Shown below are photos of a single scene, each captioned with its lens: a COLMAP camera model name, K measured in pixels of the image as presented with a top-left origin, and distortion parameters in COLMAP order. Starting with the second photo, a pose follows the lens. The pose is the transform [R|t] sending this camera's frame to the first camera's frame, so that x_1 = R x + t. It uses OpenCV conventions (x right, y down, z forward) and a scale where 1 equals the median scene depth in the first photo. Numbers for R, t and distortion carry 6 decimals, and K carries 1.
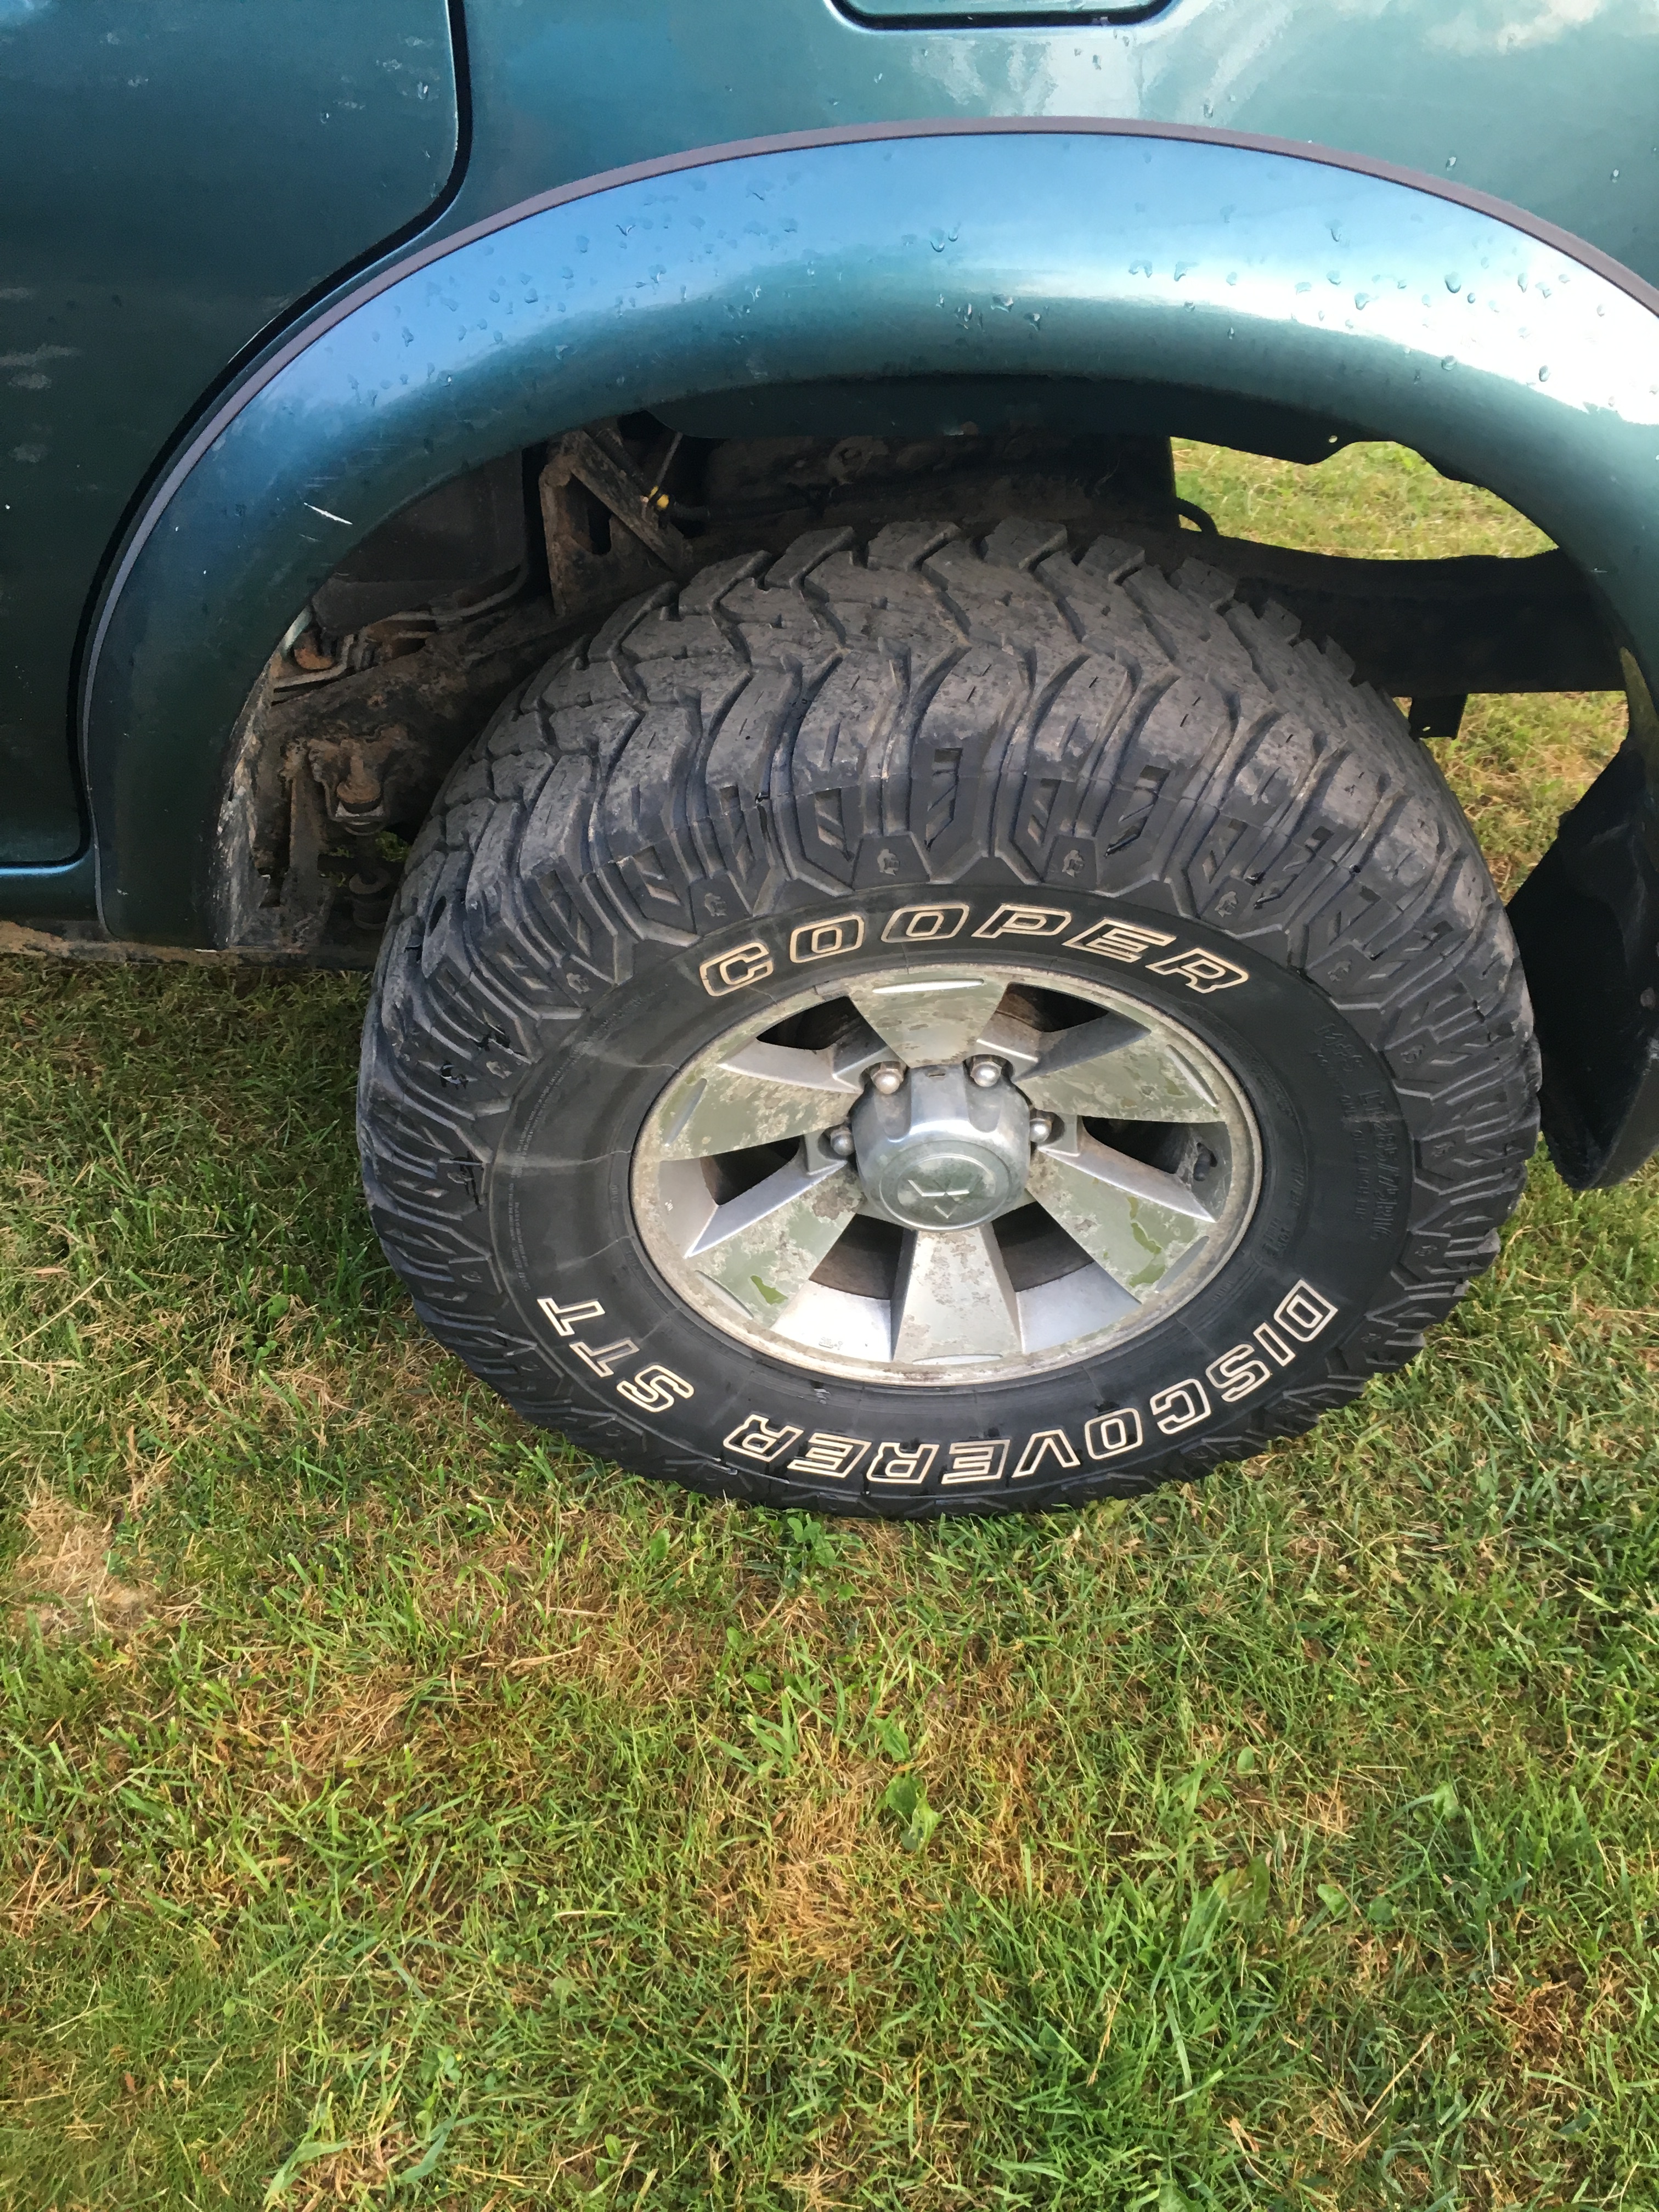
lens RADIAL K [[1887.8, 0, 829.5], [0, 1887.8, 1106.0], [0, 0, 1]] dist [0.005591, 0.001389]
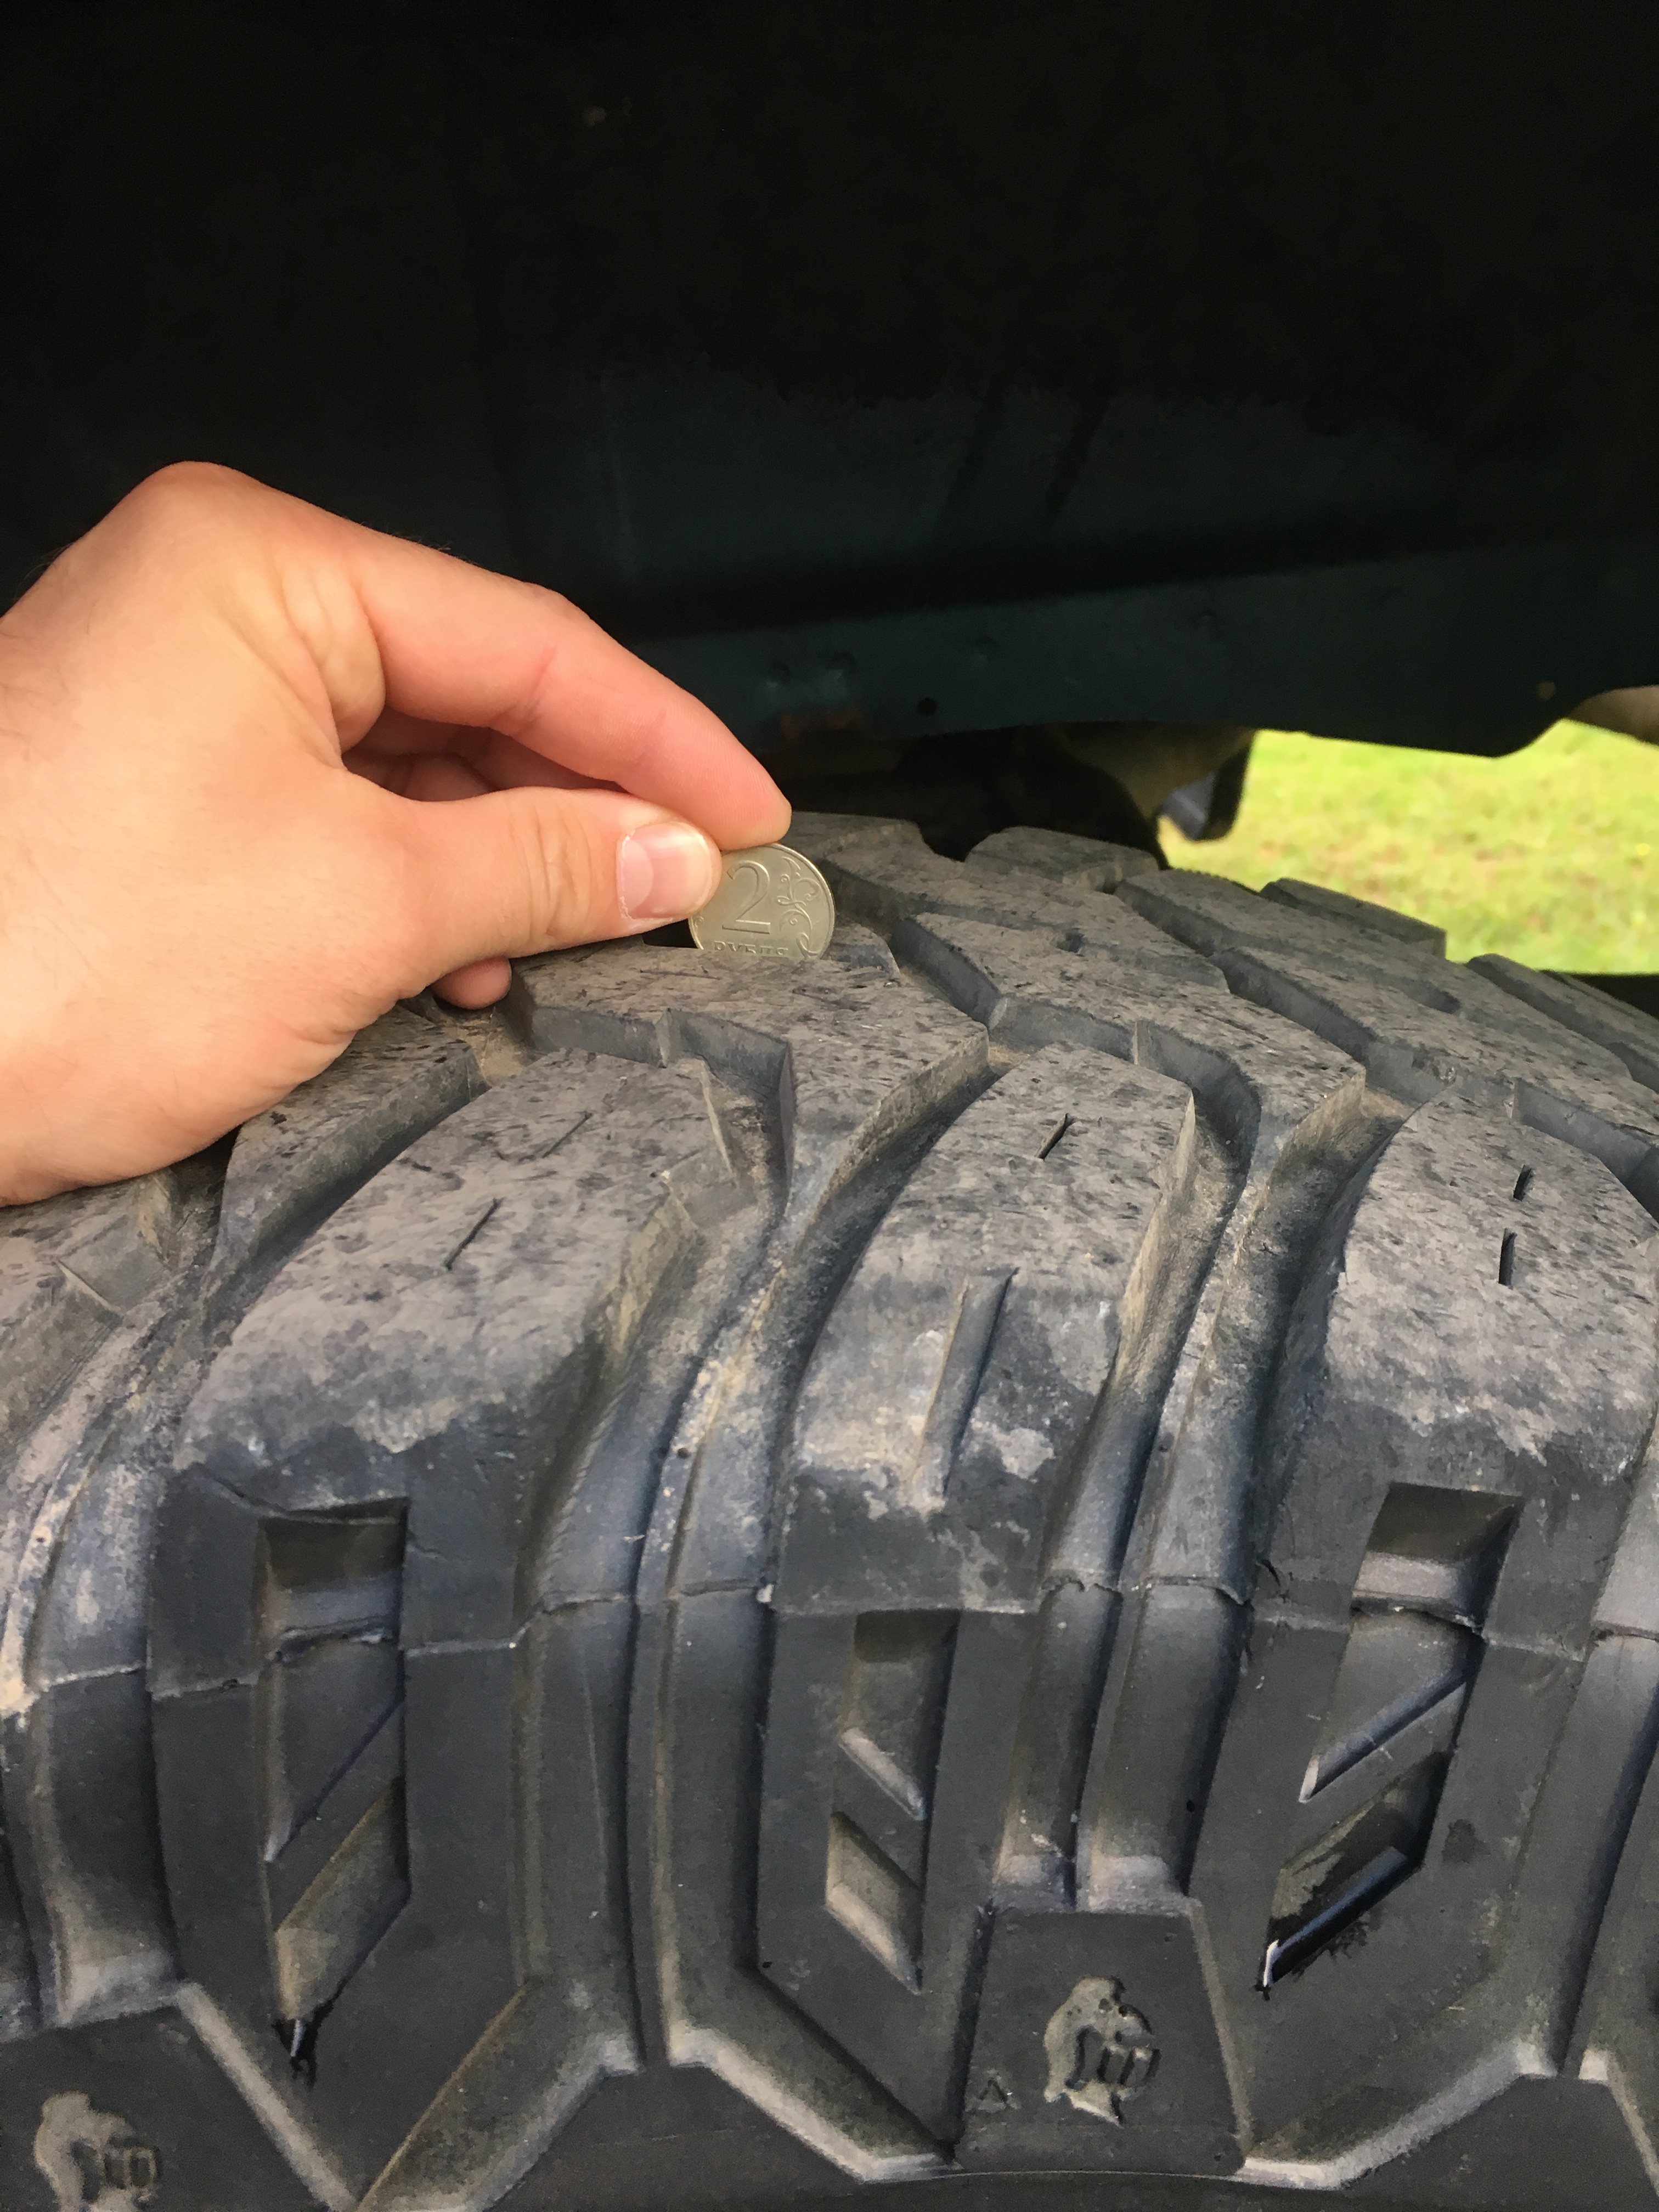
lens RADIAL K [[1887.8, 0, 829.5], [0, 1887.8, 1106.0], [0, 0, 1]] dist [0.005591, 0.001389]
pose [[0.994376, -0.103835, 0.020869, 0.109937], [0.103457, 0.910109, -0.401247, -0.143055], [0.022670, 0.401149, 0.915732, 0.800374]]
